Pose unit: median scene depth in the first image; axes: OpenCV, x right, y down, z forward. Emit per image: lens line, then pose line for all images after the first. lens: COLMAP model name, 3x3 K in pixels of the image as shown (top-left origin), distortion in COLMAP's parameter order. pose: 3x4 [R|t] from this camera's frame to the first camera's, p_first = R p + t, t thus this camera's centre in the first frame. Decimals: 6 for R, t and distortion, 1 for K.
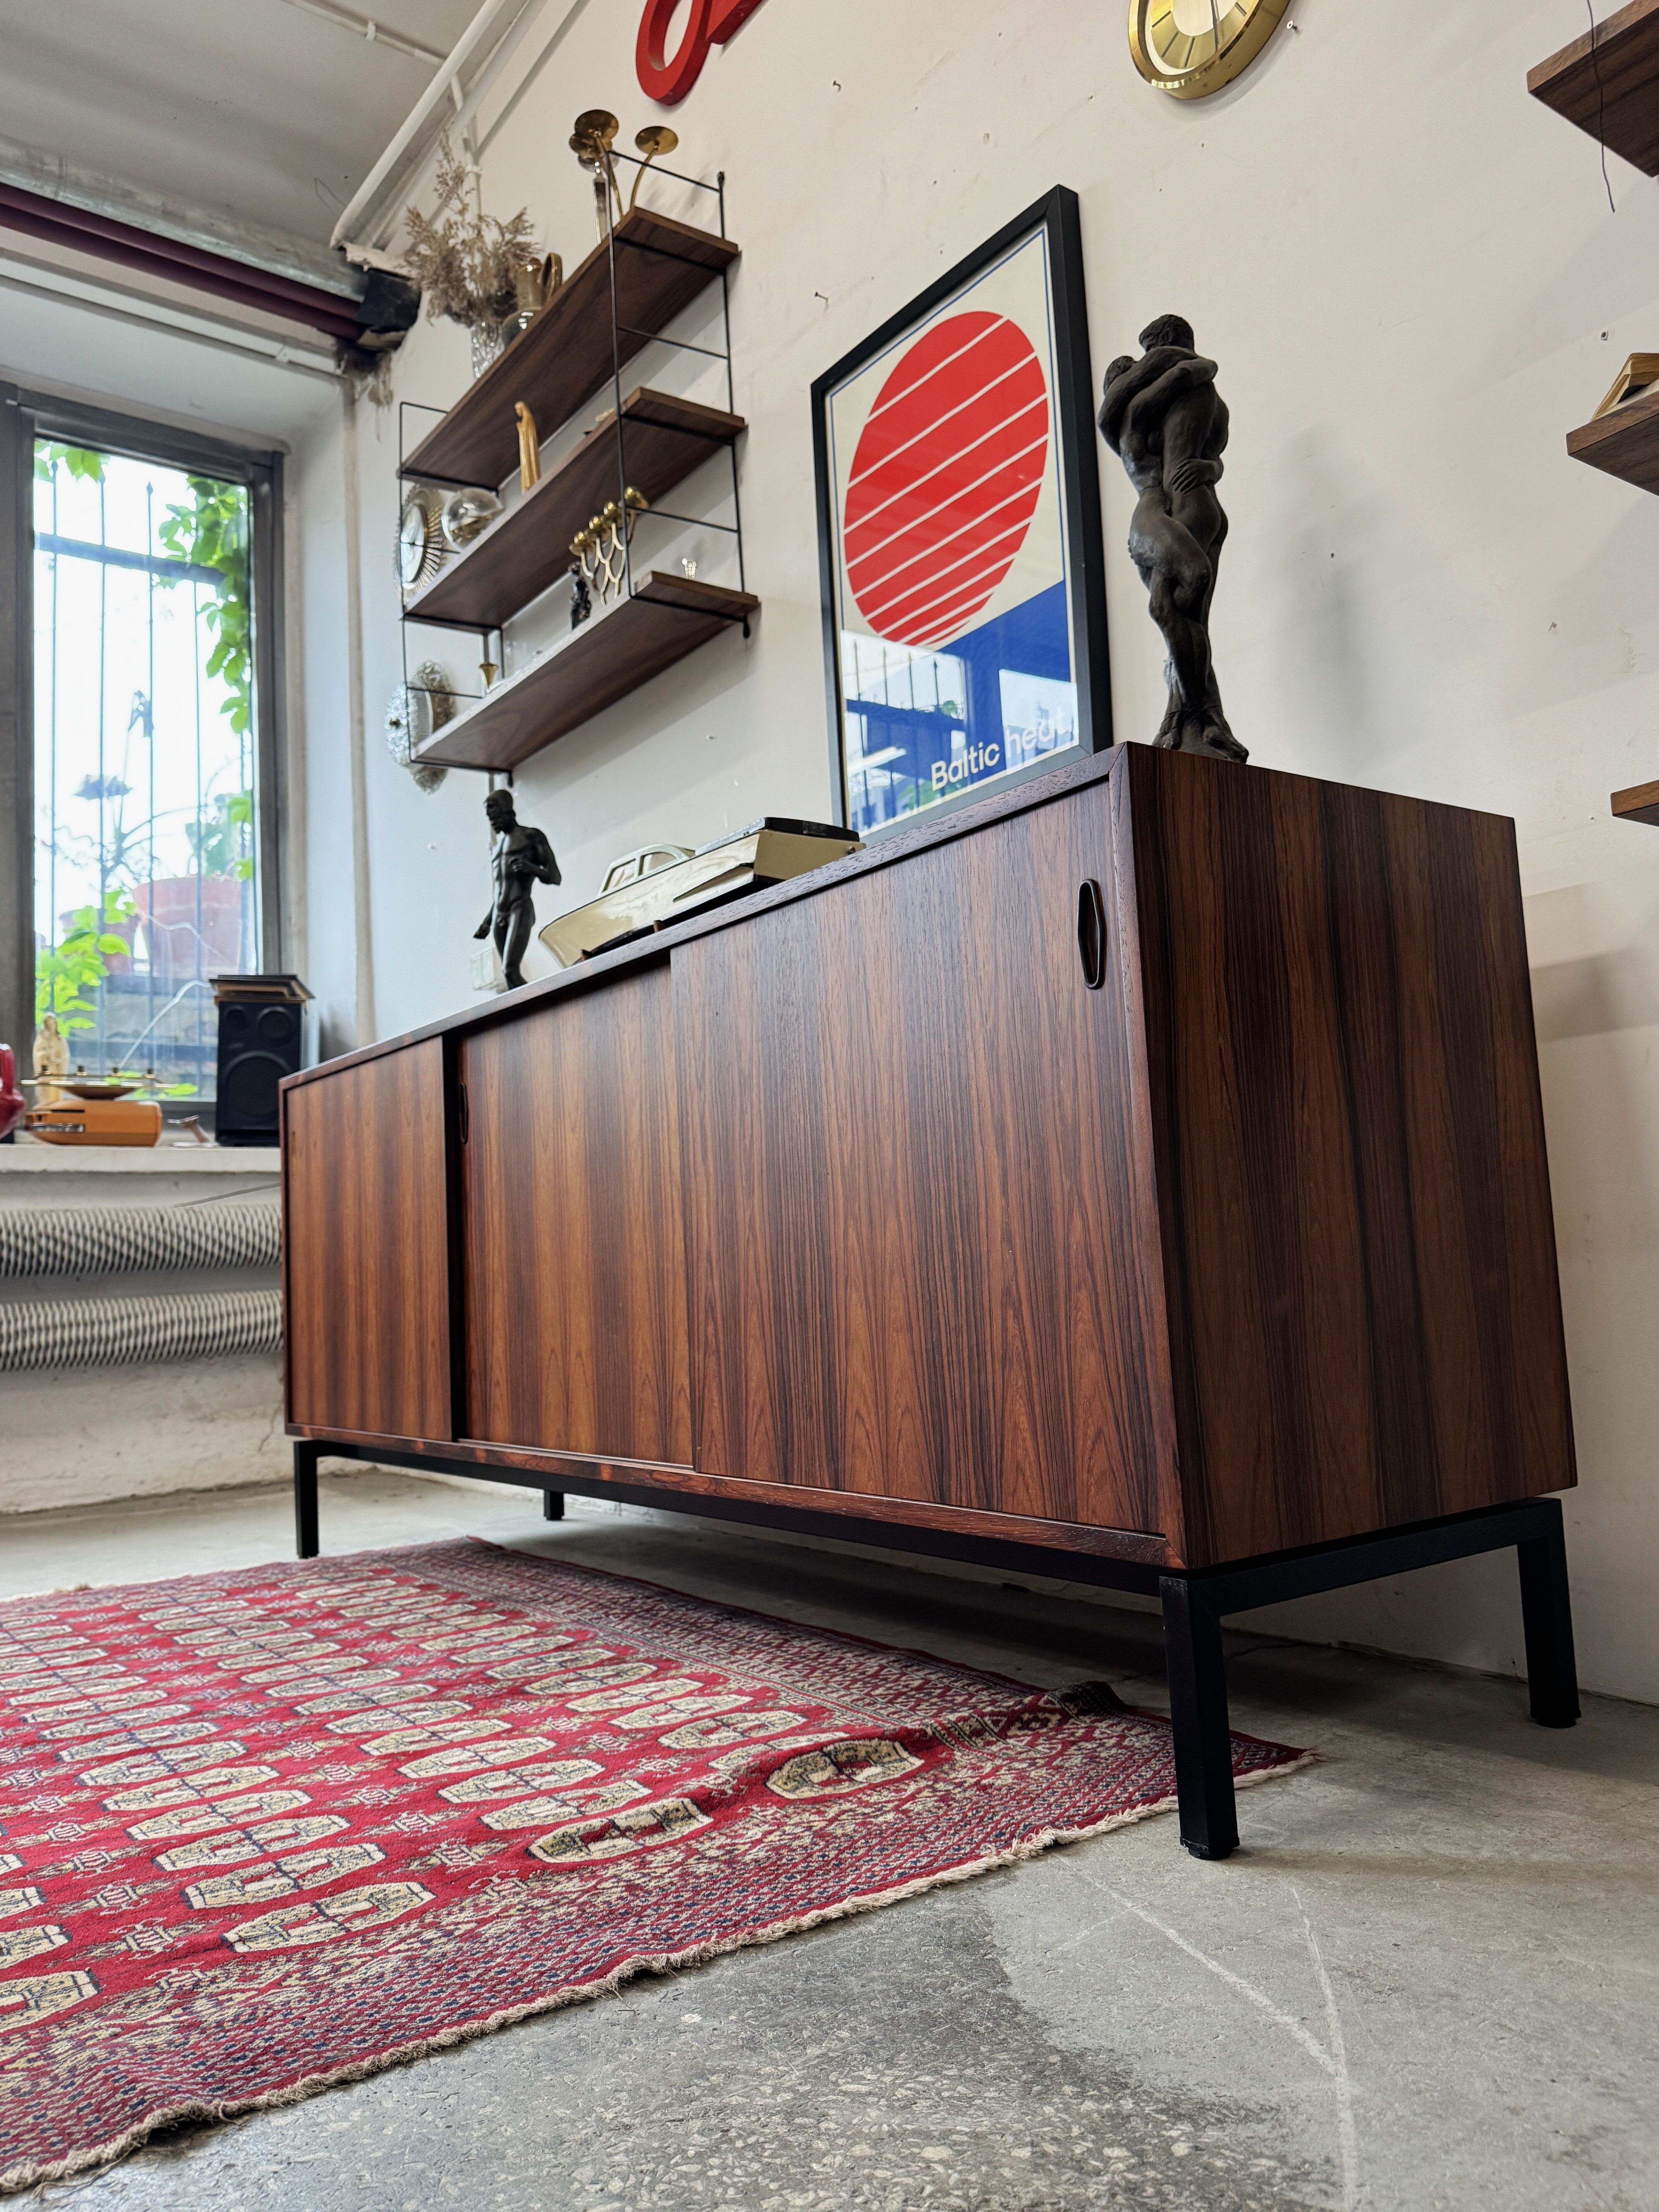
lens RADIAL K [[1644.9, 0, 821.3], [0, 1644.9, 1105.4], [0, 0, 1]] dist [0.051350, -0.065195]
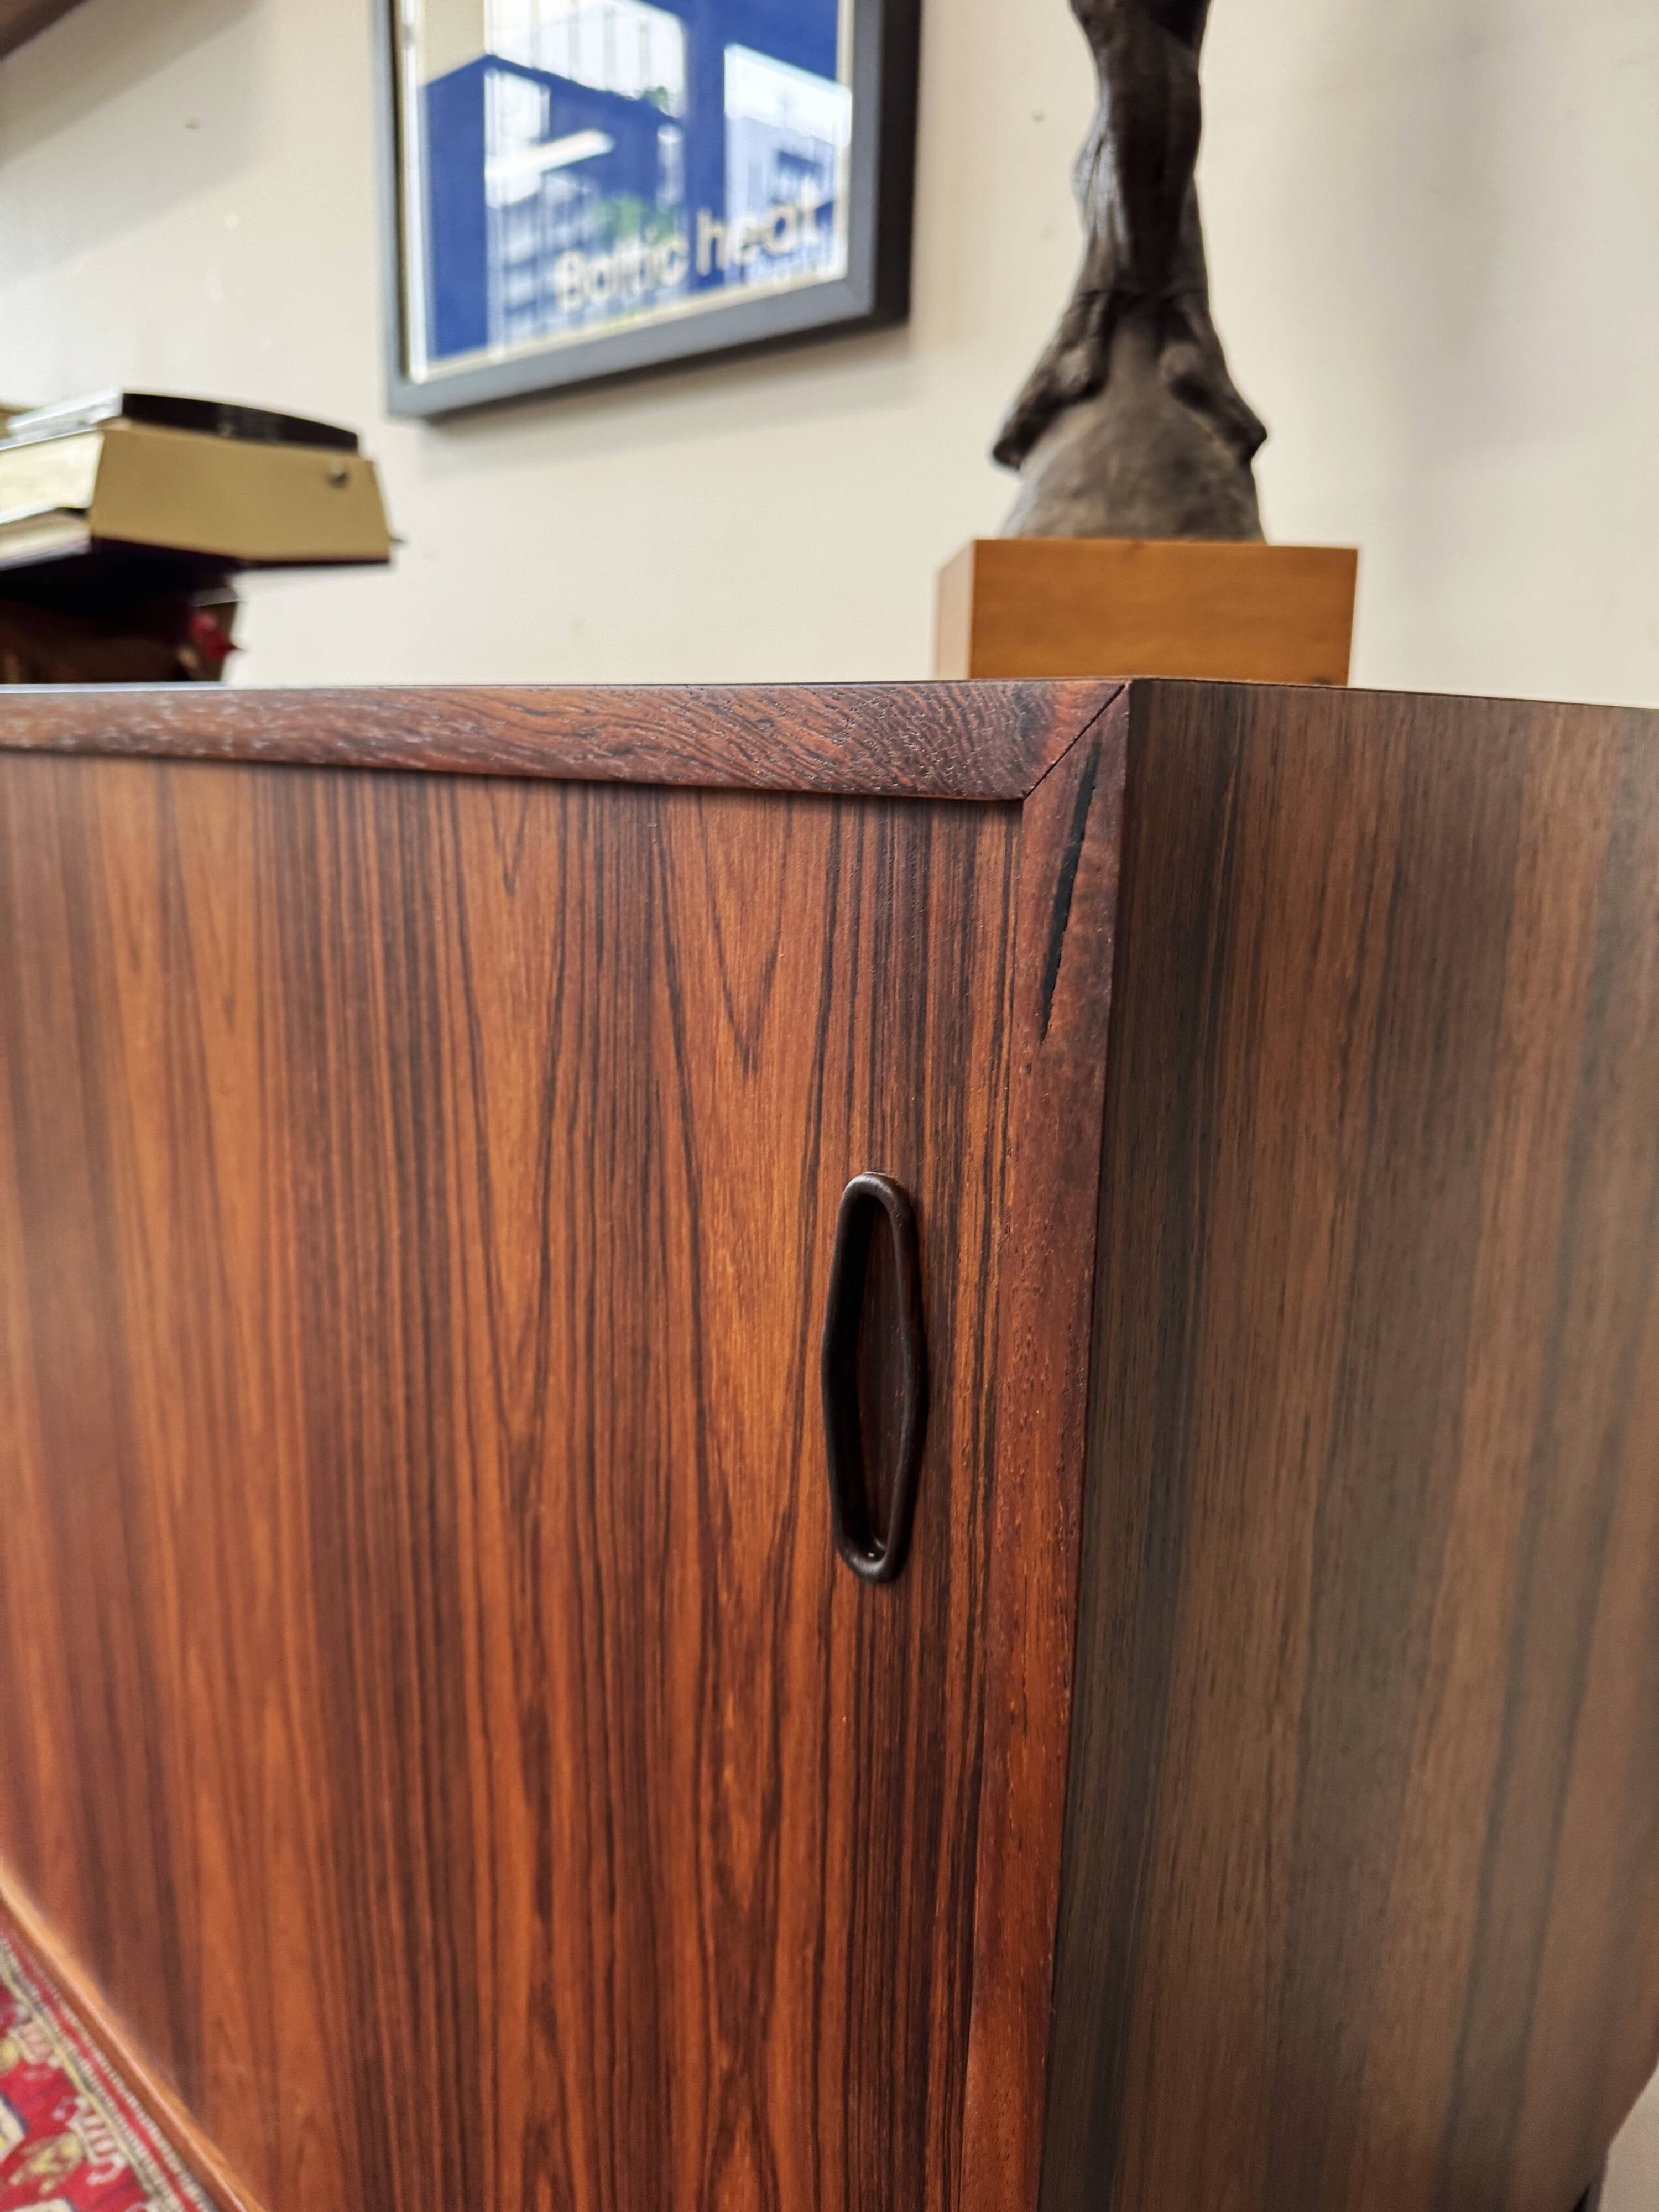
lens RADIAL K [[1620.0, 0, 830.0], [0, 1620.0, 1083.8], [0, 0, 1]] dist [-0.007127, -0.018056]
pose [[0.979797, 0.028063, 0.198018, 0.091241], [-0.089016, 0.947820, 0.306126, -0.195571], [-0.179095, -0.317568, 0.931169, 0.677756]]
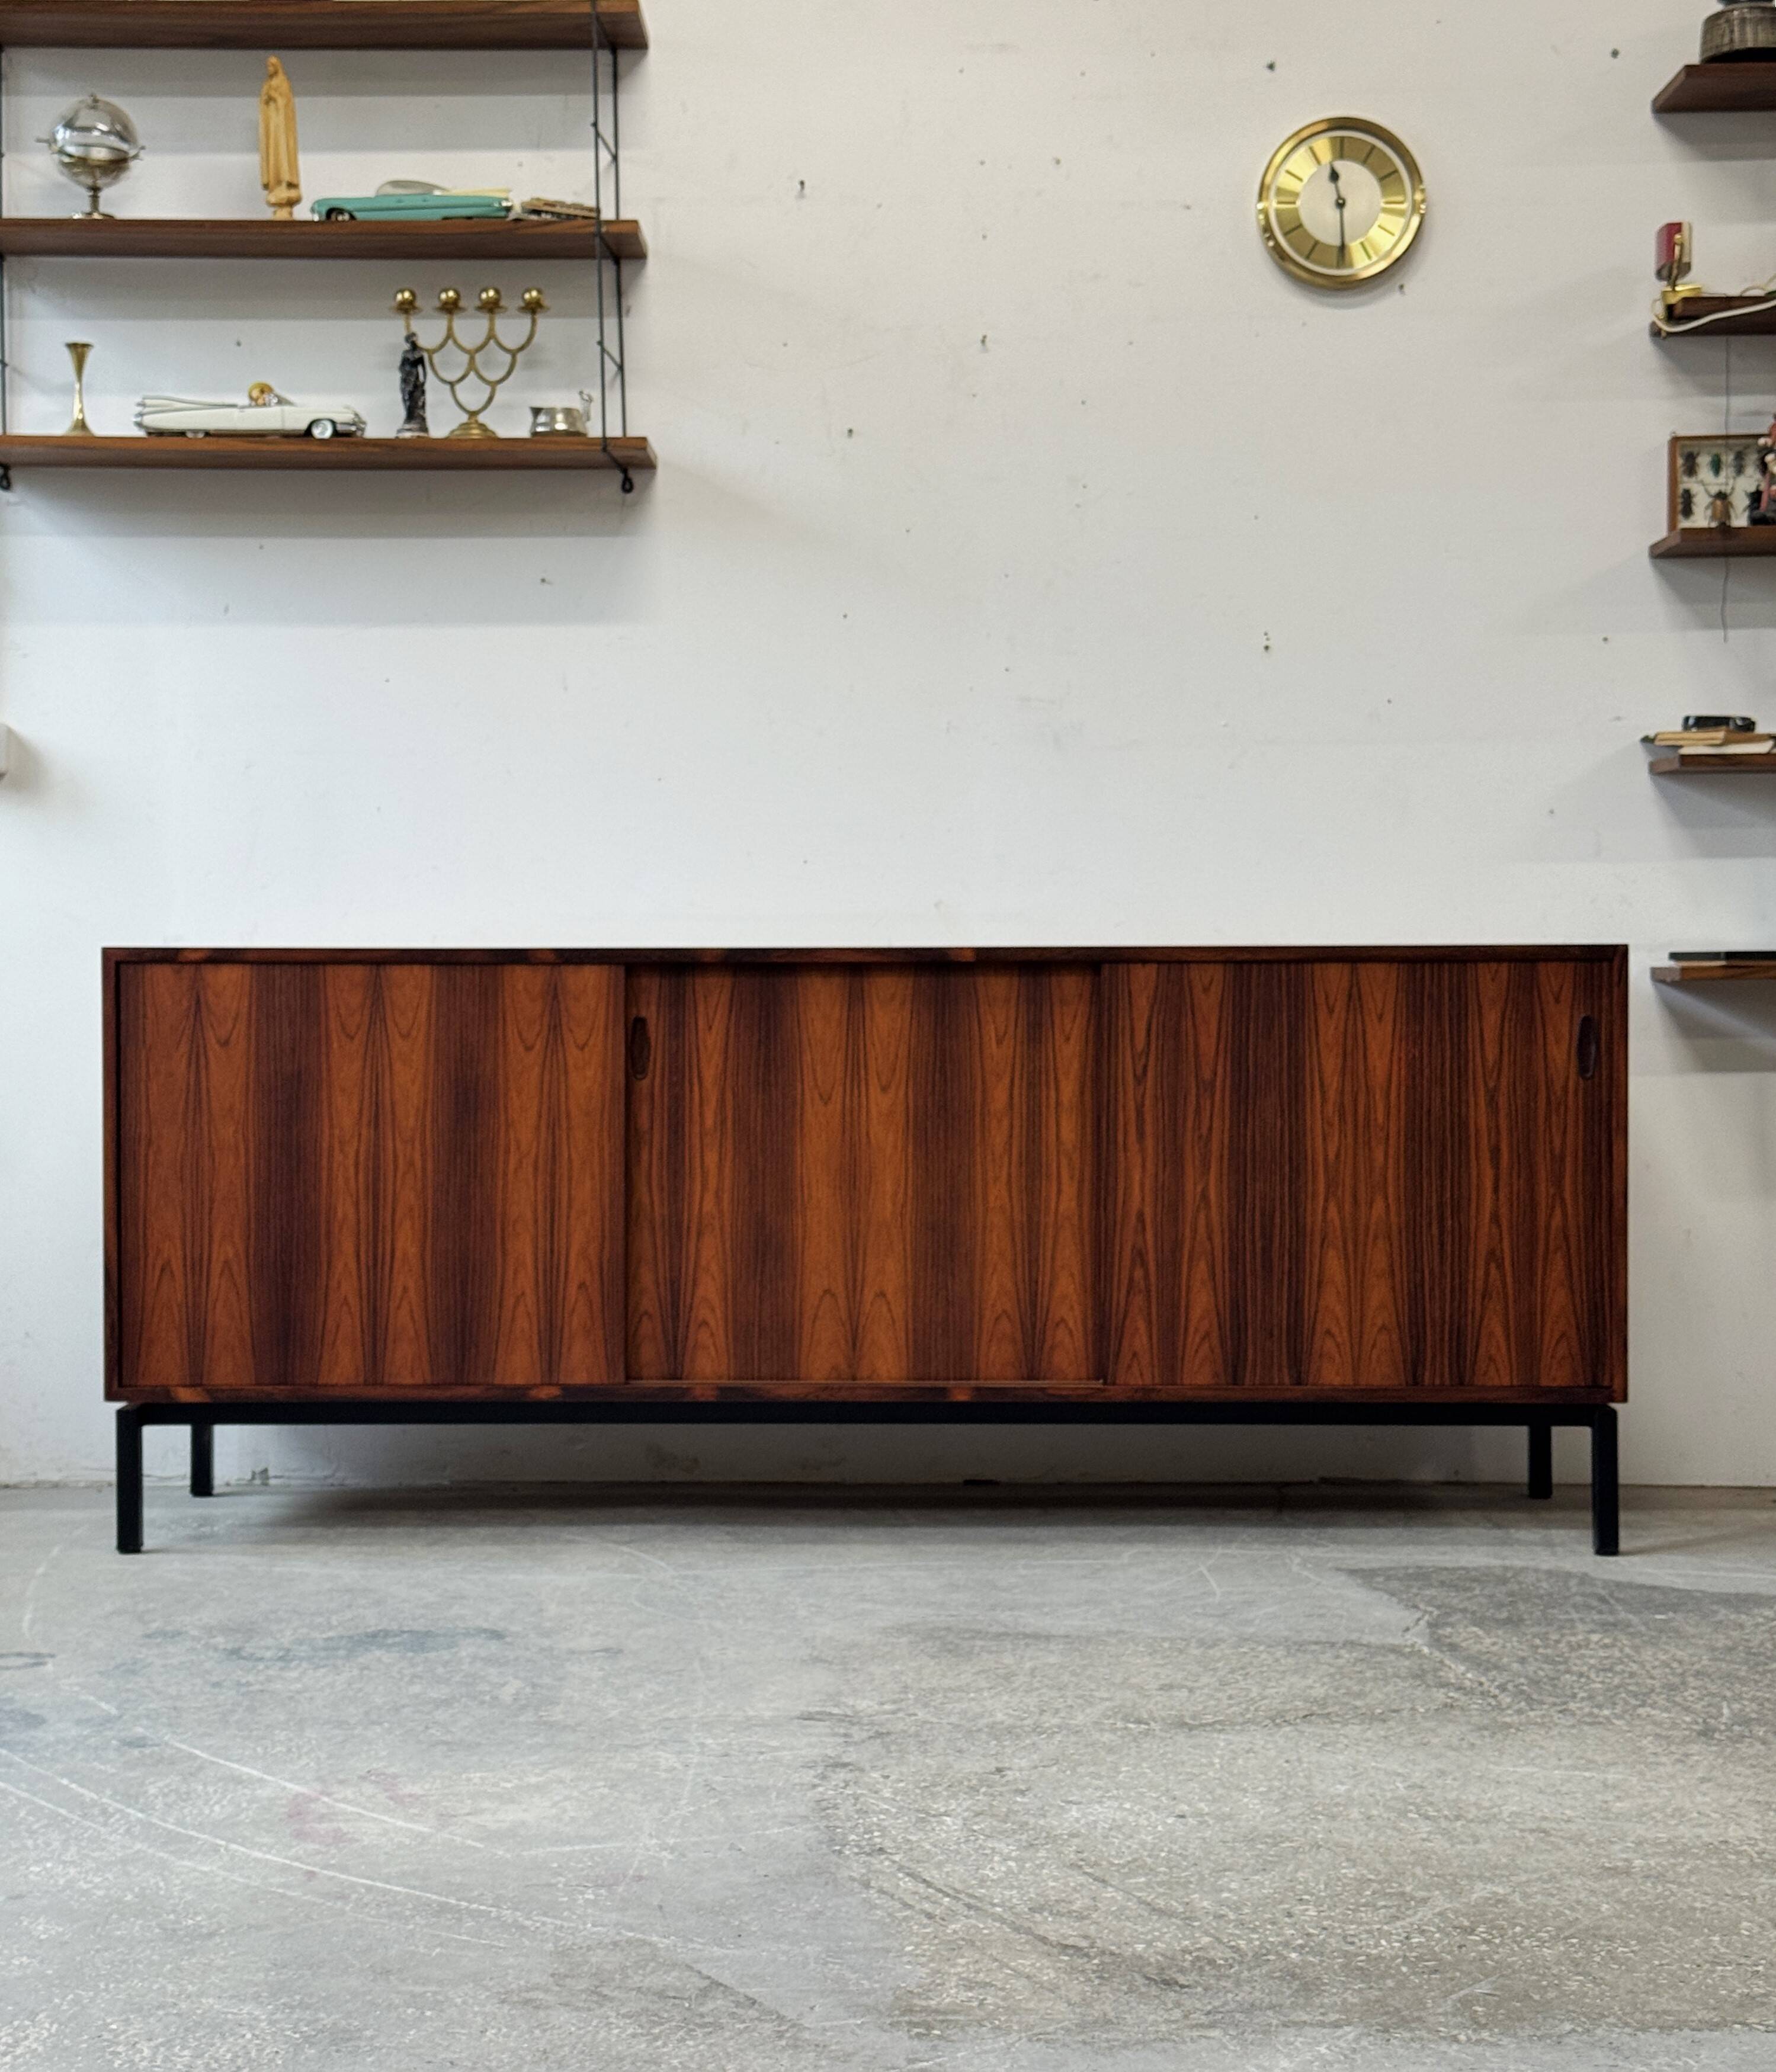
lens RADIAL K [[3373.1, 0, 836.0], [0, 3373.1, 1014.9], [0, 0, 1]] dist [0.068219, 0.000000]
pose [[0.598631, 0.036535, 0.800191, -2.708001], [-0.111054, 0.993098, 0.037738, -0.158994], [-0.793289, -0.111456, 0.598557, -0.419304]]
